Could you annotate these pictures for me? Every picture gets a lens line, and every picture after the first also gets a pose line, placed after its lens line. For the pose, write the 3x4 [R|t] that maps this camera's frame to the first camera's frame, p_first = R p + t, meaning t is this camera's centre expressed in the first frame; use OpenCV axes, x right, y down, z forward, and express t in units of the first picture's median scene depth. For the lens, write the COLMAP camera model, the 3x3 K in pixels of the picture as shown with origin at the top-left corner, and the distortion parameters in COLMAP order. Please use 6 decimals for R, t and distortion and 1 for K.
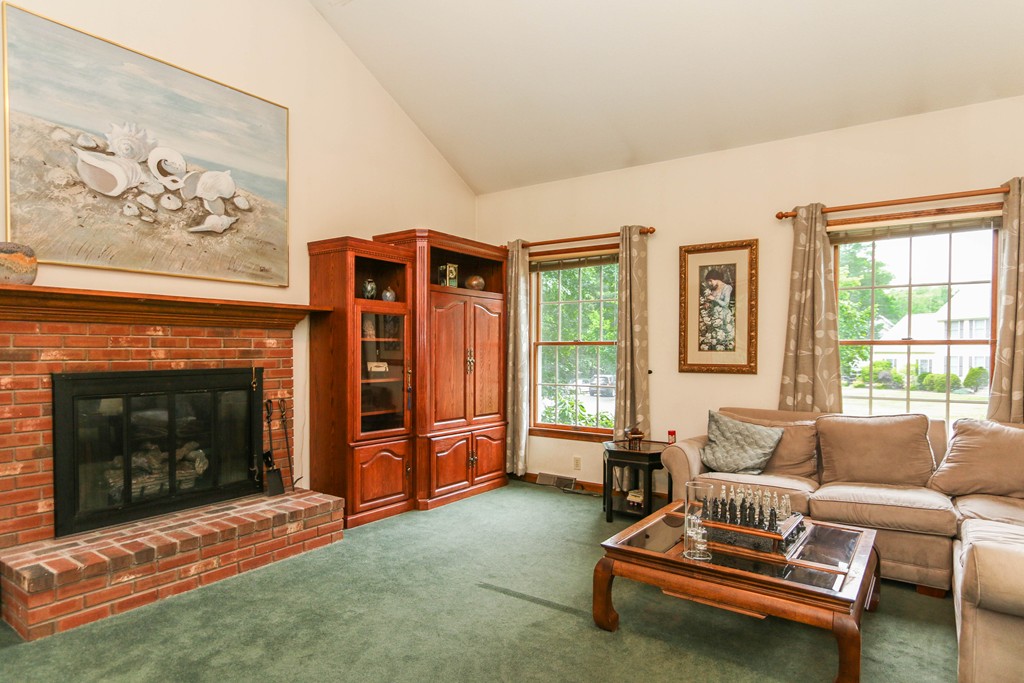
lens RADIAL K [[585.5, 0, 512.0], [0, 585.5, 347.7], [0, 0, 1]] dist [0.004046, -0.000173]
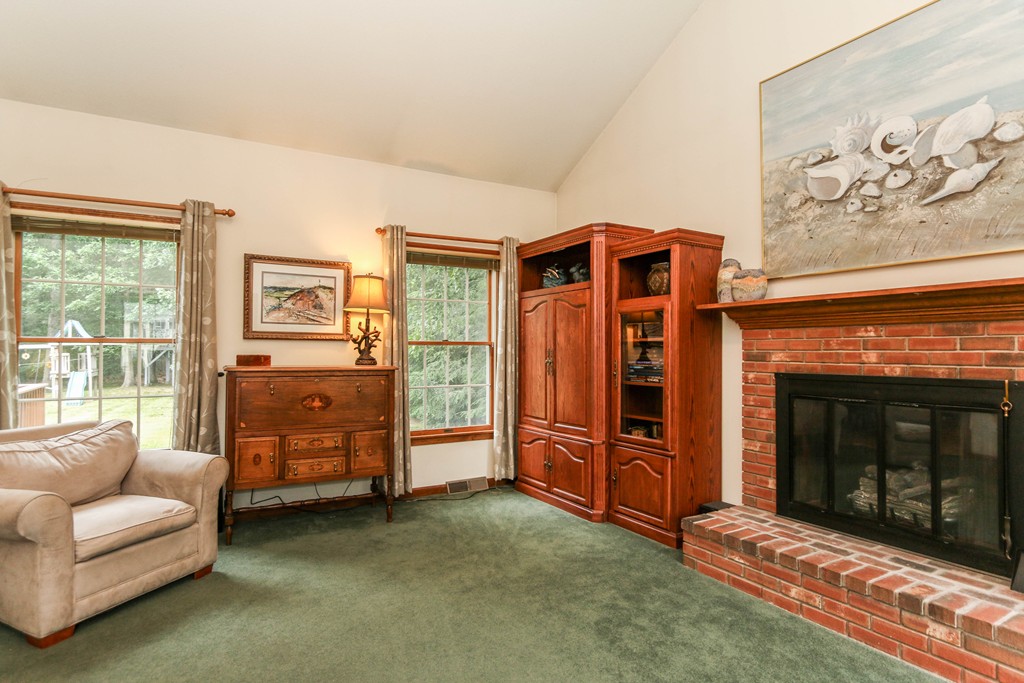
lens RADIAL K [[543.5, 0, 511.8], [0, 543.5, 340.3], [0, 0, 1]] dist [-0.002737, 0.000084]
pose [[-0.406188, -0.021927, -0.913526, 0.379212], [-0.003222, 0.999740, -0.022563, 0.005128], [0.913784, -0.006221, -0.406153, 0.856559]]
